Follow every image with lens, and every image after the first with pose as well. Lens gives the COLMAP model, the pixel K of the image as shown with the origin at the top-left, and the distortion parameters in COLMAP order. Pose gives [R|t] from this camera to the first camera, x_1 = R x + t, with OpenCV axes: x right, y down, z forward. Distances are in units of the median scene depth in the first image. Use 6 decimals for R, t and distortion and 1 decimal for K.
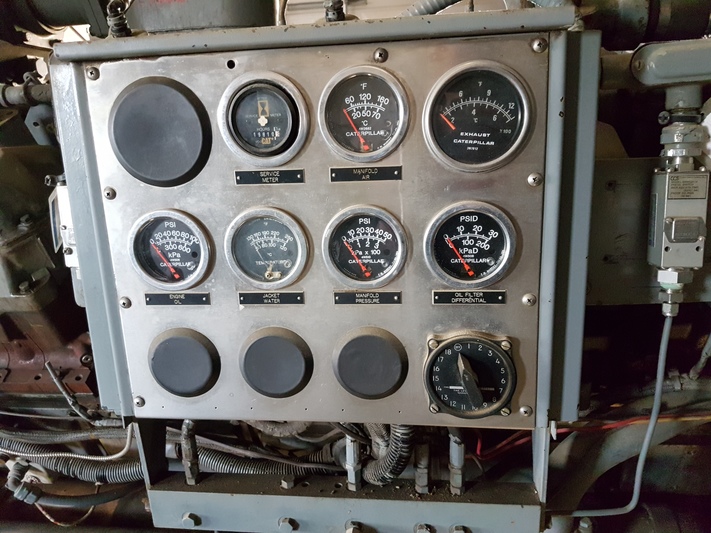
lens RADIAL K [[572.5, 0, 355.5], [0, 572.5, 266.5], [0, 0, 1]] dist [0.009403, -0.055430]
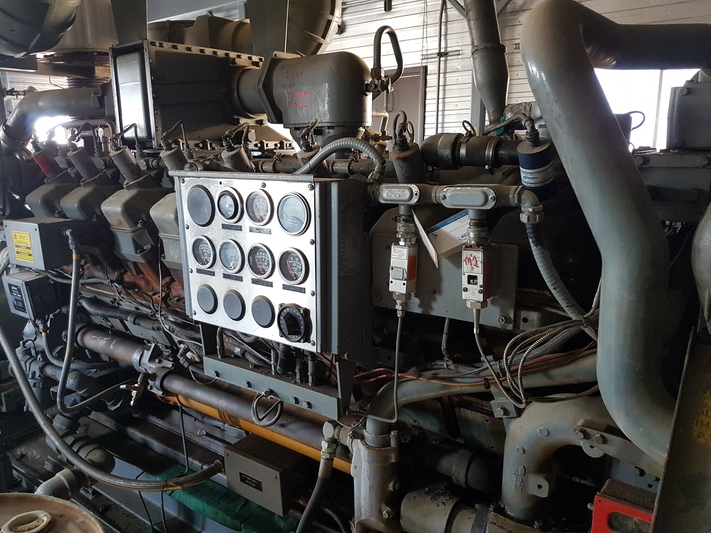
lens RADIAL K [[534.0, 0, 355.5], [0, 534.0, 266.5], [0, 0, 1]] dist [0.000496, 0.000001]
pose [[0.889763, 0.139734, -0.434507, 1.255333], [-0.142448, 0.989447, 0.026501, -0.118595], [0.433625, 0.038315, 0.900279, -0.776893]]
